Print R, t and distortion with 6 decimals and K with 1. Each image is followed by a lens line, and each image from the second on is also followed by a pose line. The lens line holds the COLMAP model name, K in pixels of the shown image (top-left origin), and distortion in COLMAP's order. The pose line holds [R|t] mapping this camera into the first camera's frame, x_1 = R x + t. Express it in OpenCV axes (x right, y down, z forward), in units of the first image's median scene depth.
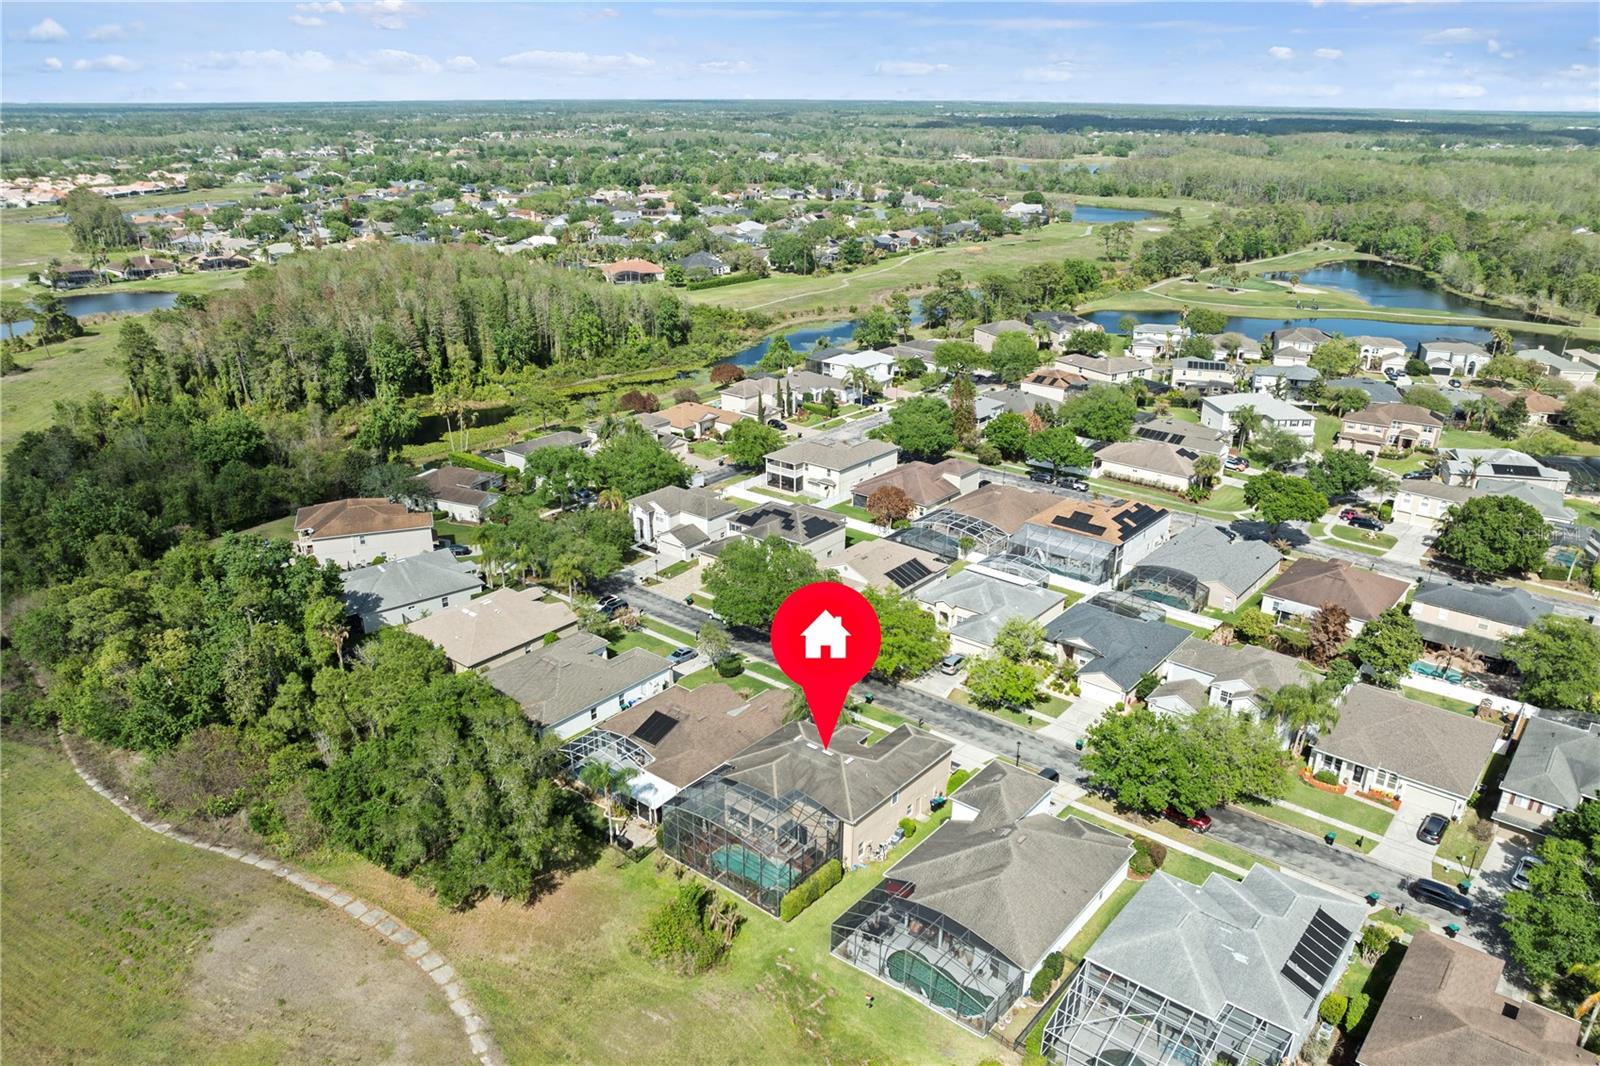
lens RADIAL K [[1144.9, 0, 800.0], [0, 1144.9, 533.0], [0, 0, 1]] dist [-0.036710, -0.000360]
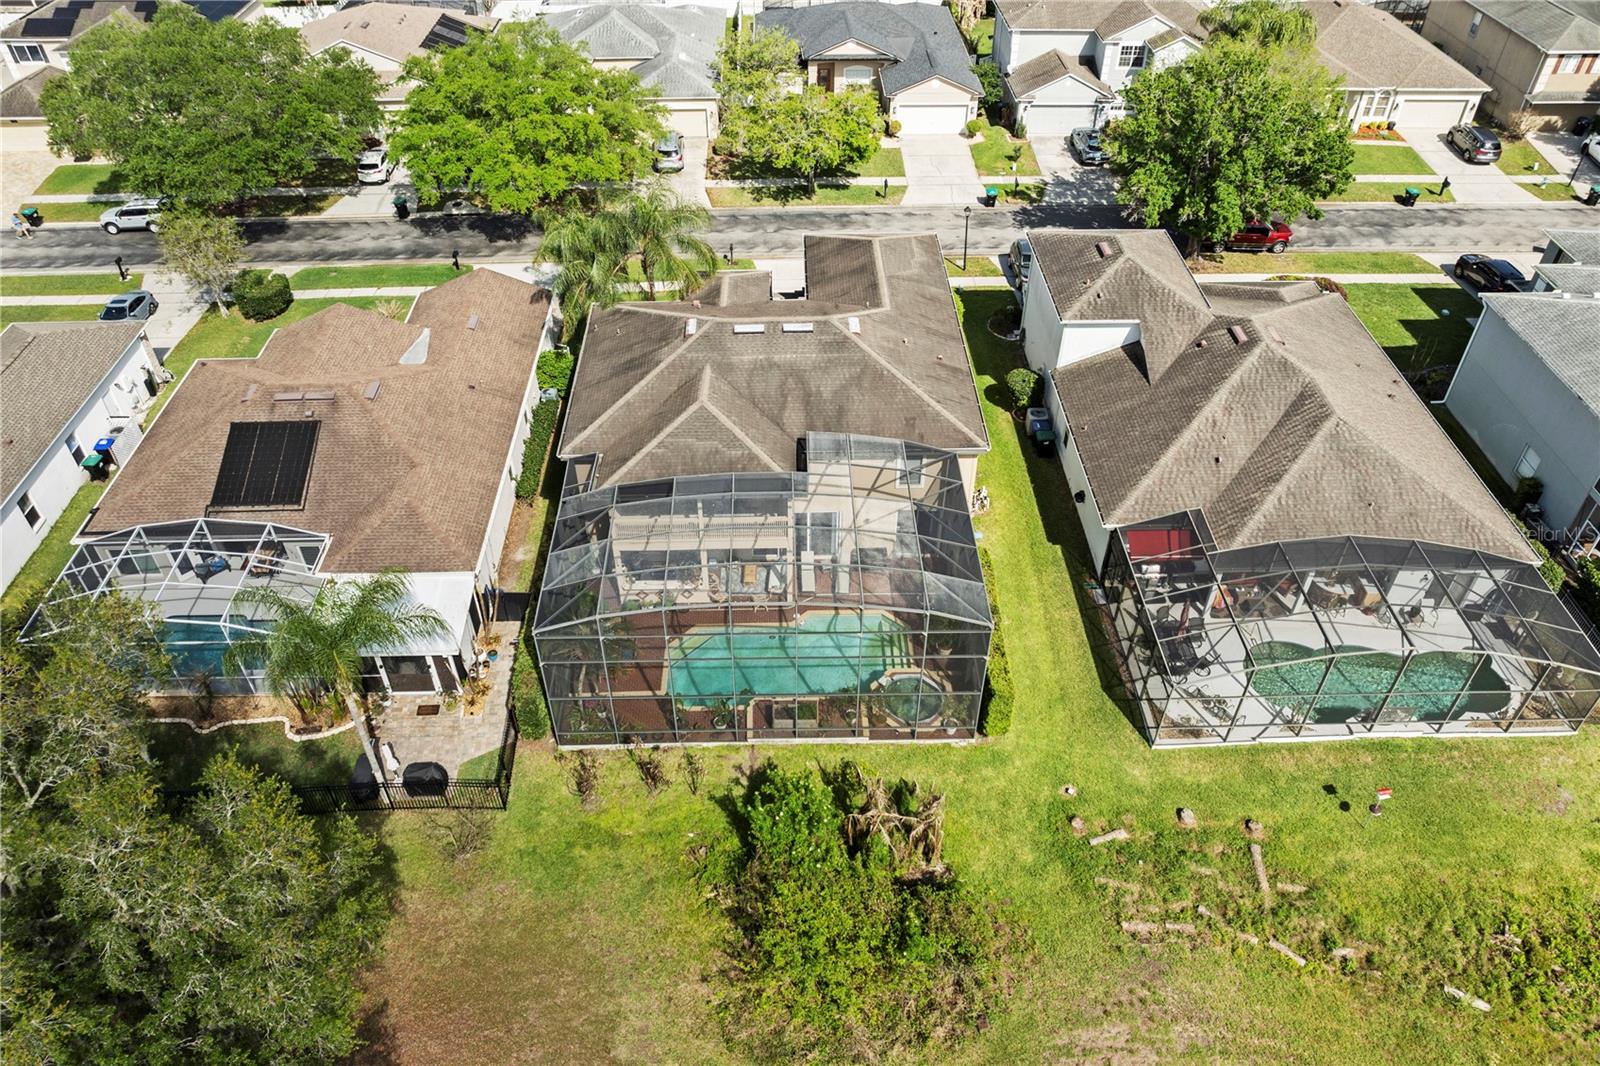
lens RADIAL K [[1144.9, 0, 800.0], [0, 1144.9, 533.0], [0, 0, 1]] dist [-0.036710, -0.000360]
pose [[0.752878, -0.430474, 0.497861, -0.178445], [0.240738, 0.884142, 0.400422, 0.082127], [-0.612552, -0.181615, 0.769283, 0.583723]]
